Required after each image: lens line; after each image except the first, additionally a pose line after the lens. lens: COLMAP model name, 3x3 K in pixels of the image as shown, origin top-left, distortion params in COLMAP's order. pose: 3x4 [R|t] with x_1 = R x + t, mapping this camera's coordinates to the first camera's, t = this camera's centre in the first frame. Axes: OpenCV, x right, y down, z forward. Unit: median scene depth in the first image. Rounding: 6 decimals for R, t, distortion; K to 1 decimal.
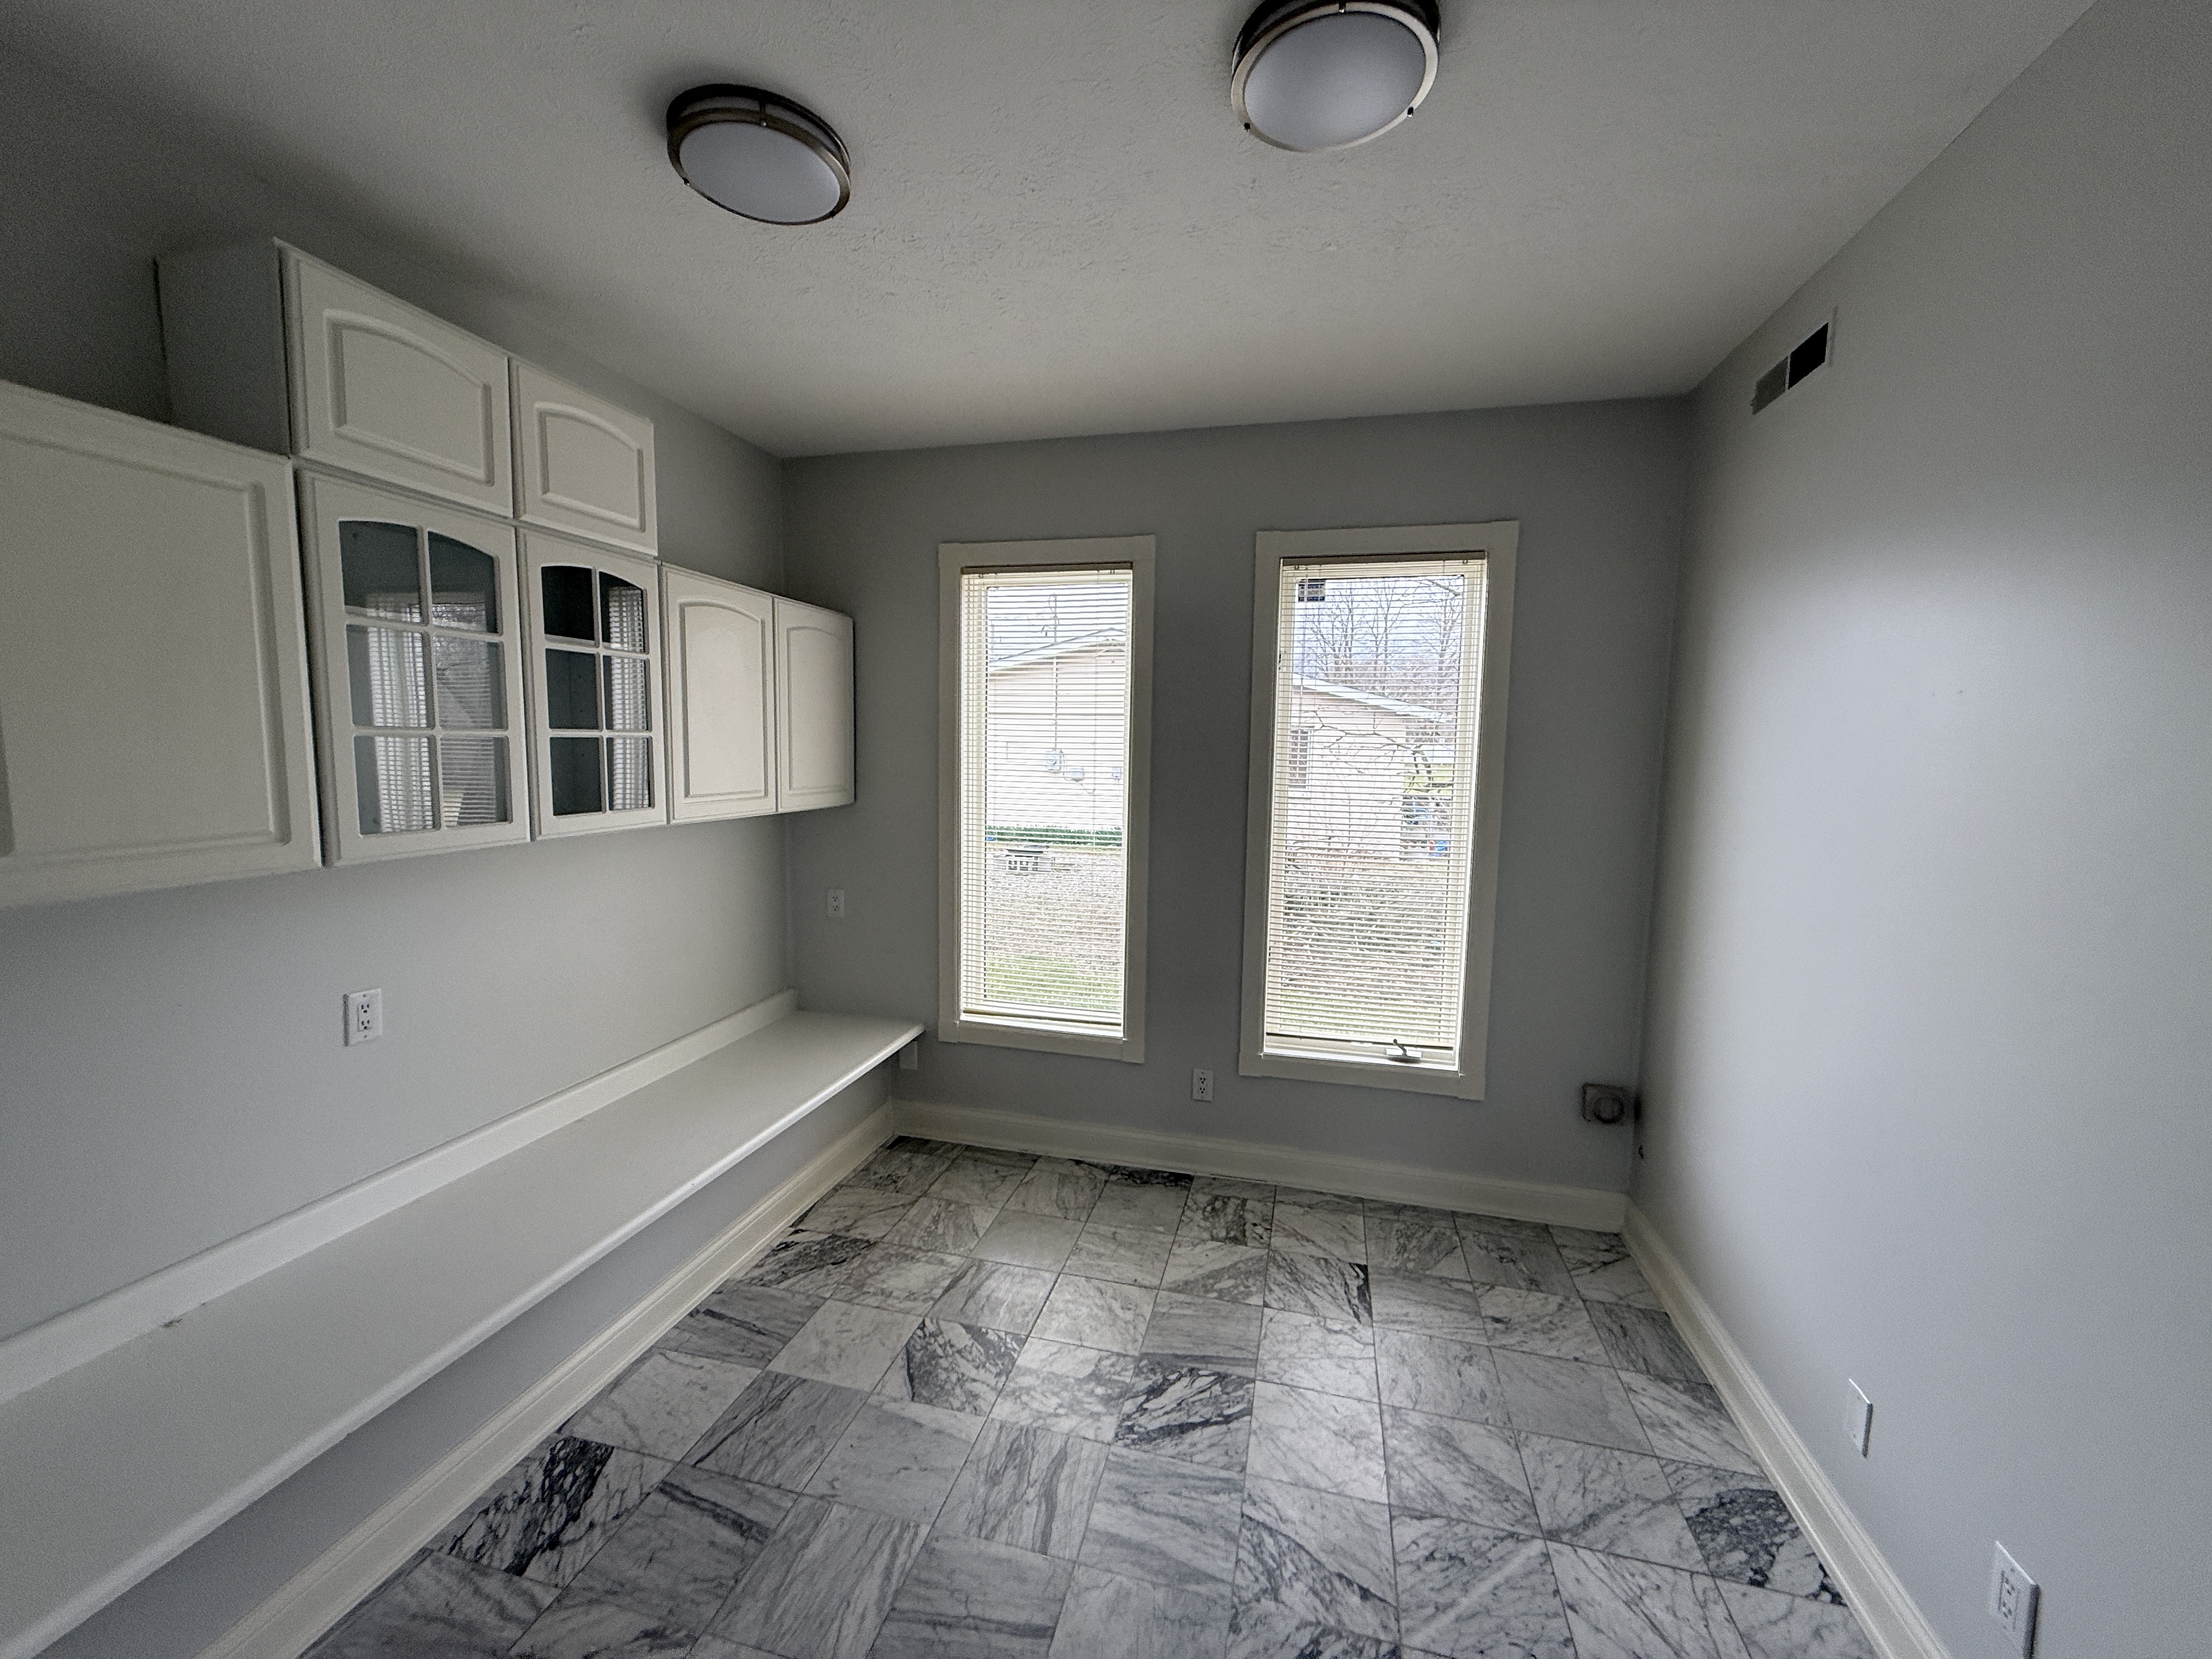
lens RADIAL K [[902.3, 0, 1089.2], [0, 902.3, 831.8], [0, 0, 1]] dist [-0.002875, -0.000444]
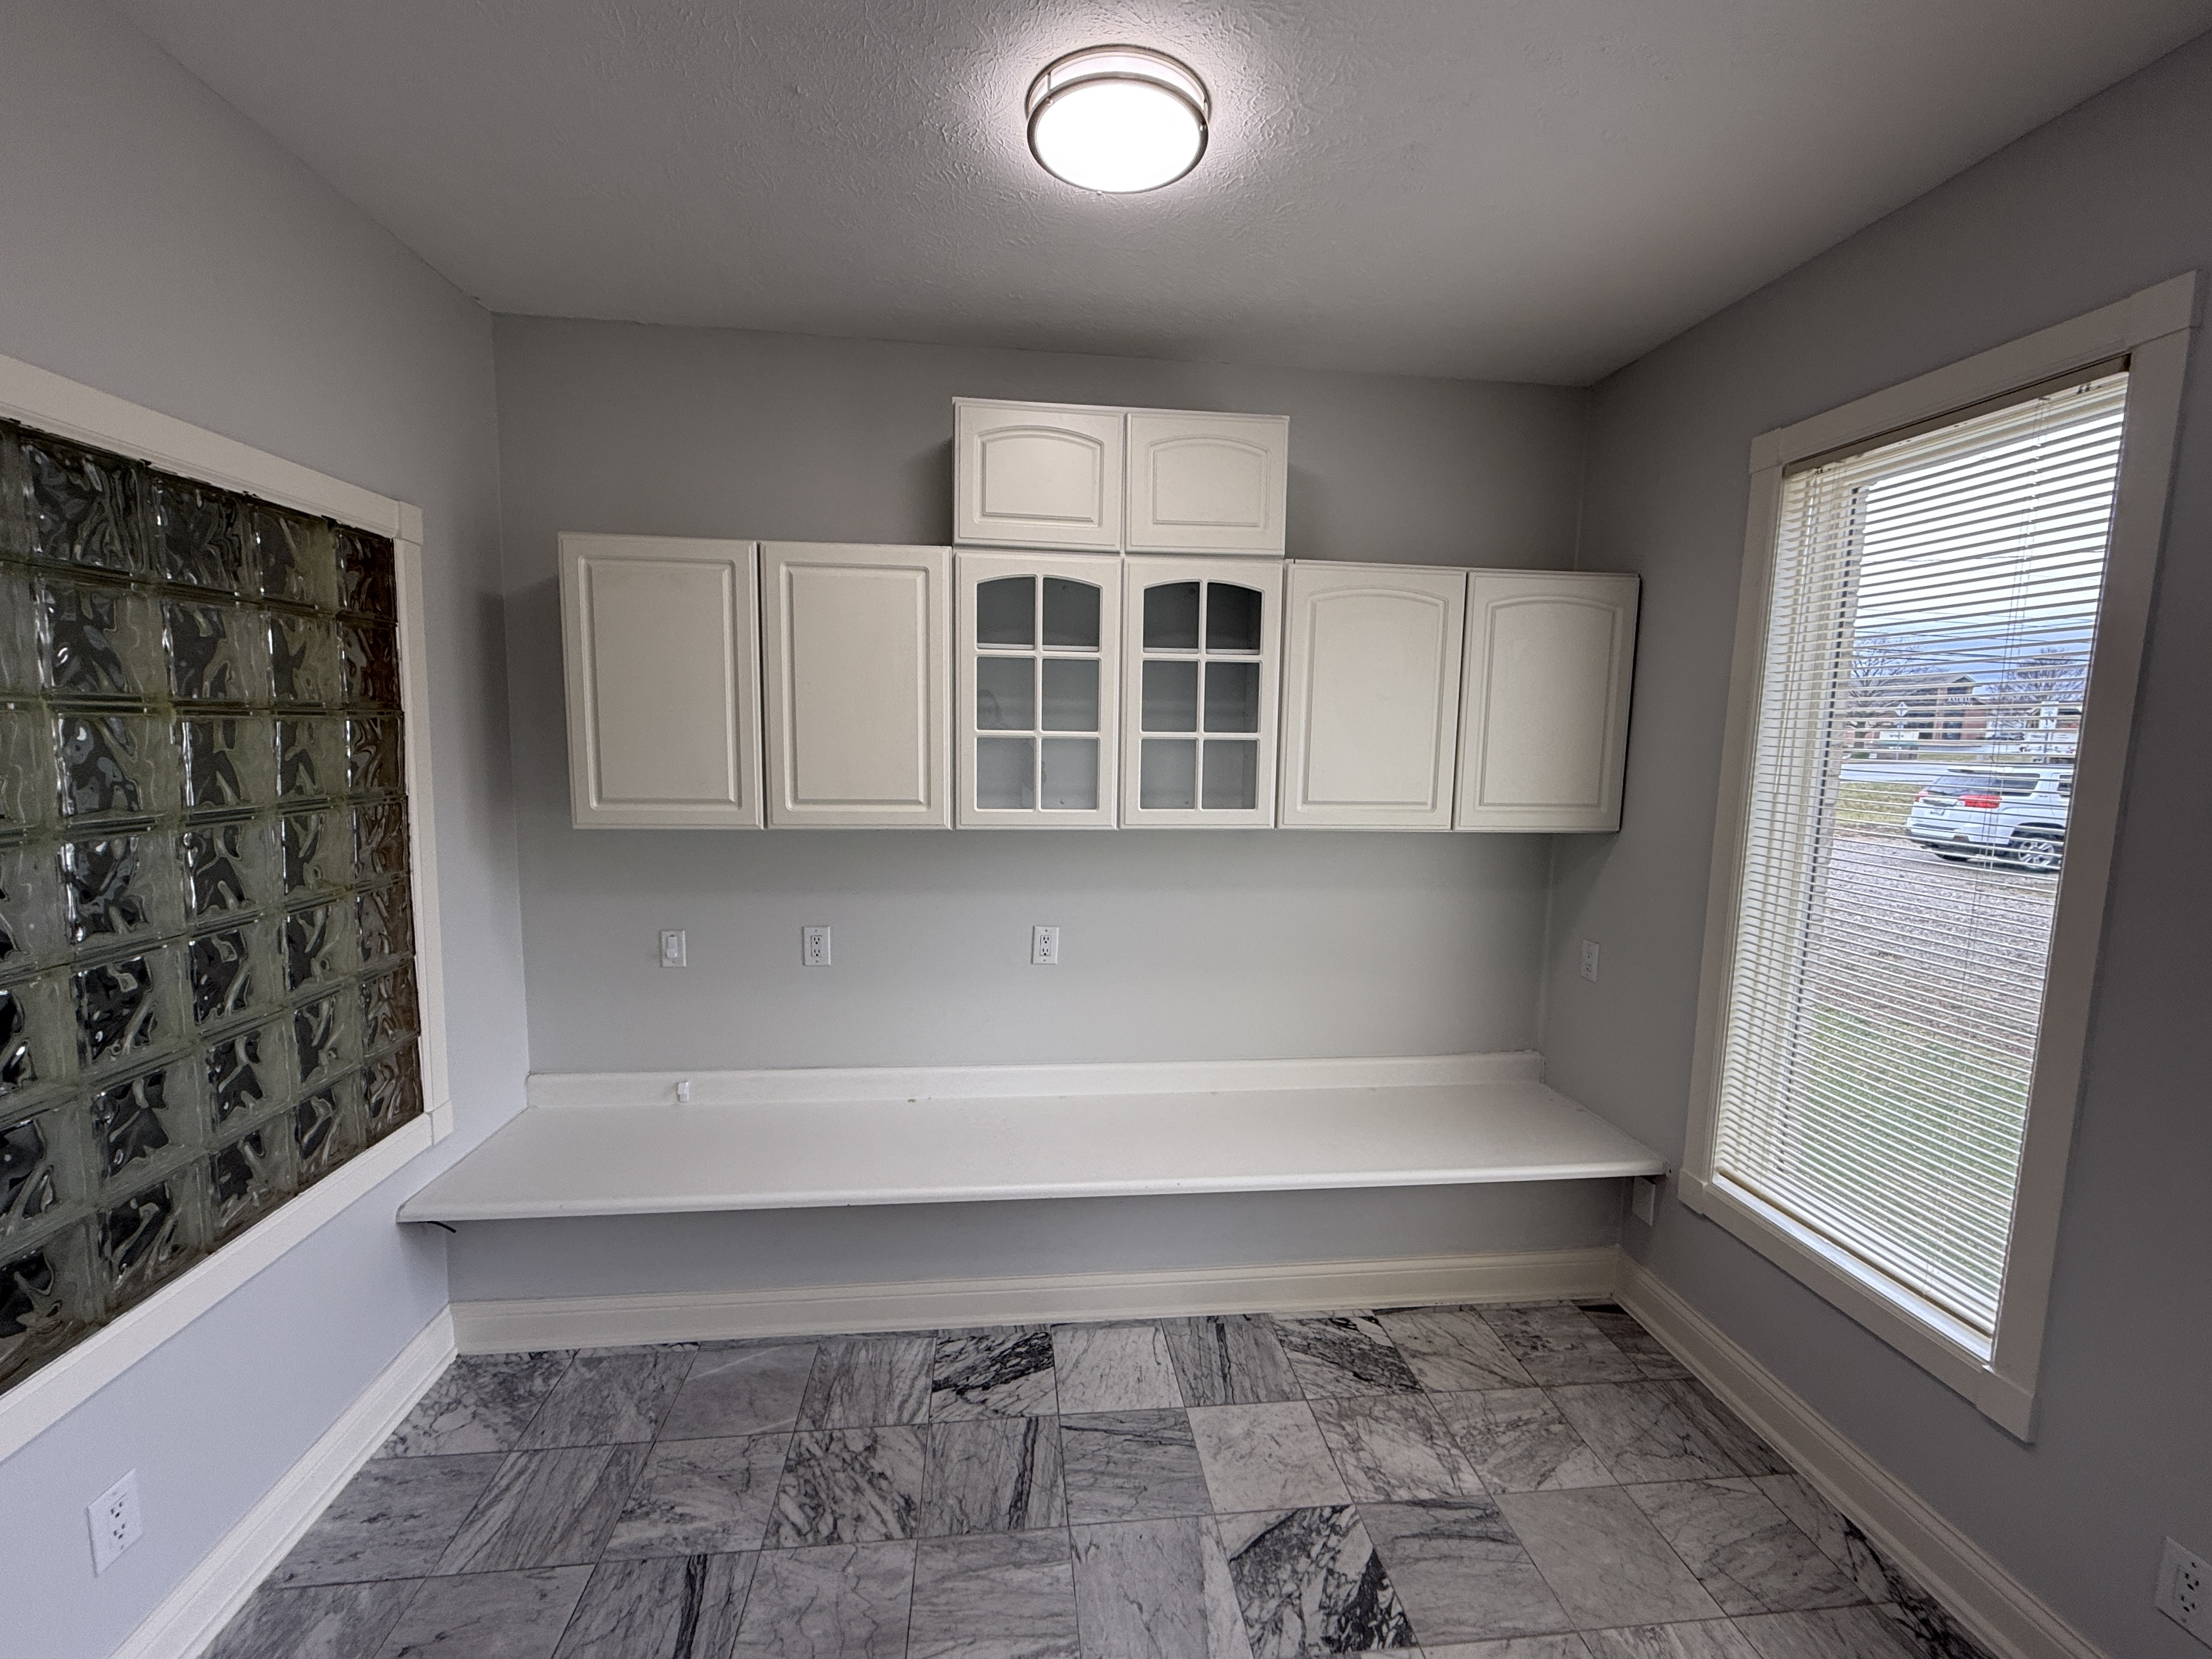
lens RADIAL K [[902.4, 0, 1065.6], [0, 902.4, 829.8], [0, 0, 1]] dist [-0.002875, -0.000444]
pose [[0.342823, 0.091582, -0.934925, 0.404346], [-0.103040, 0.992897, 0.059478, -0.045174], [0.933732, 0.075944, 0.349825, 0.483806]]
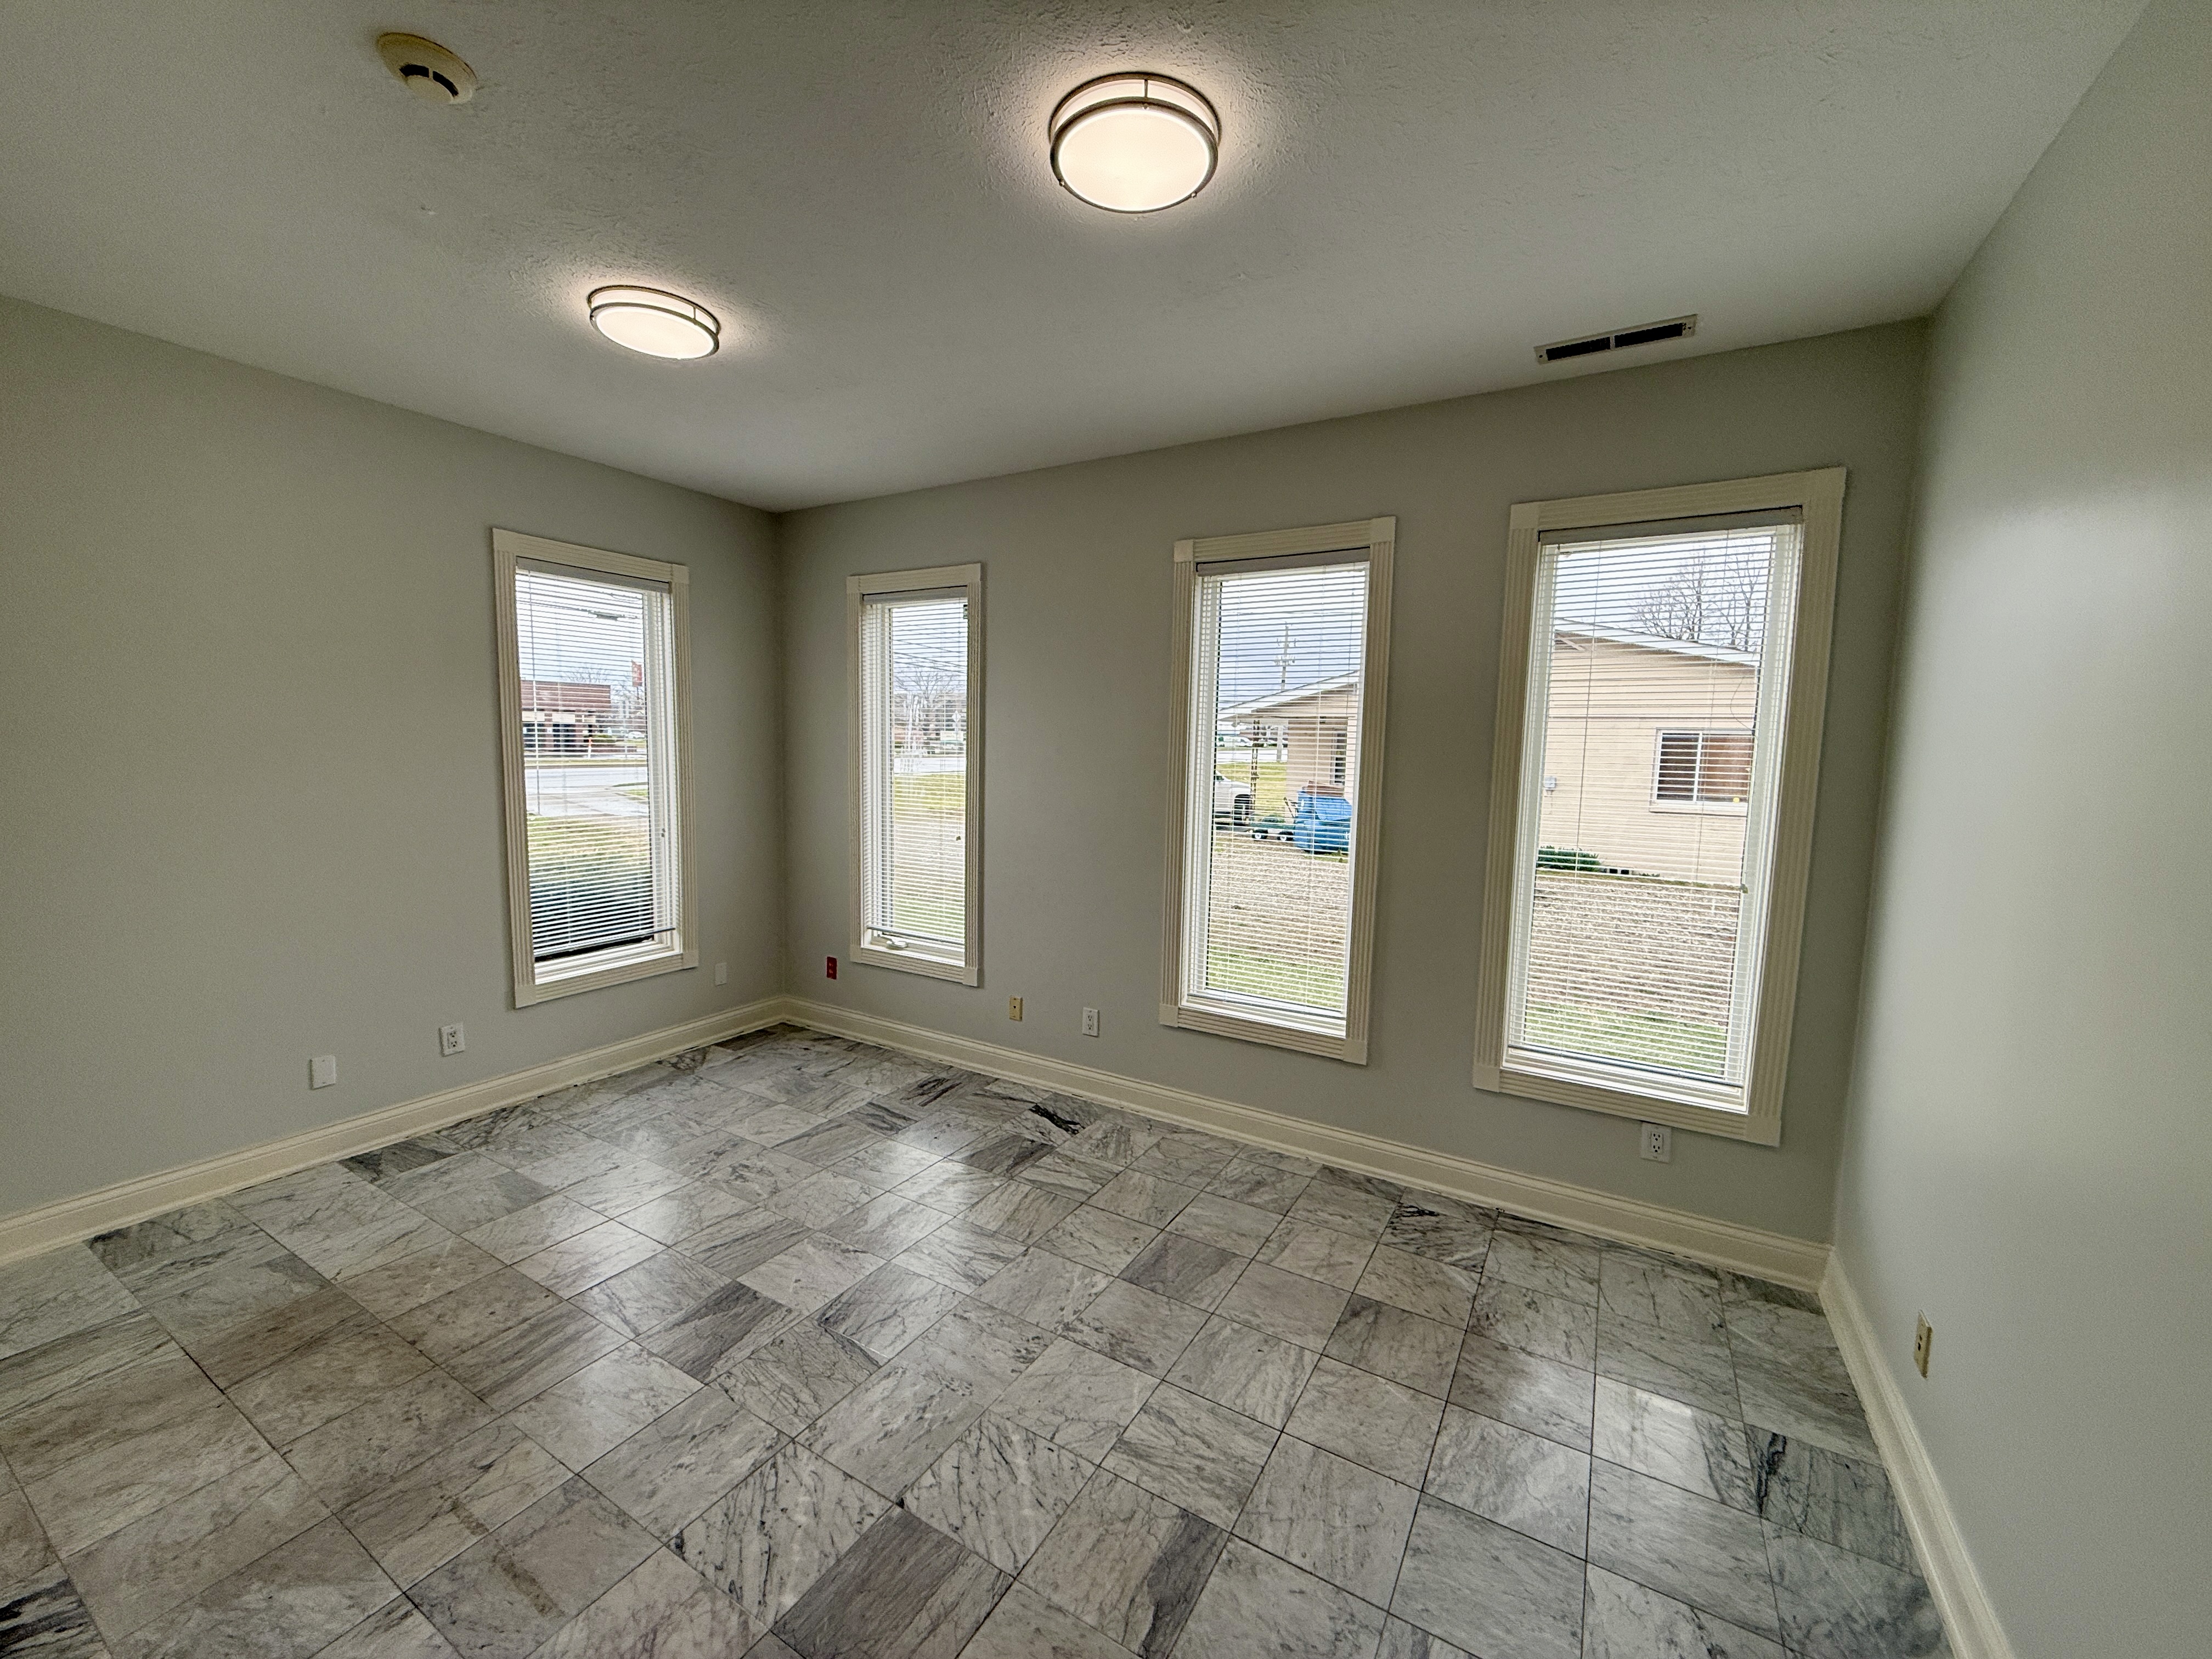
lens RADIAL K [[902.3, 0, 1093.9], [0, 902.3, 835.8], [0, 0, 1]] dist [-0.002875, -0.000444]
pose [[0.958025, 0.026525, -0.285456, 0.070409], [-0.022997, 0.999612, 0.015705, 0.003513], [0.285762, -0.008481, 0.958263, -0.016746]]
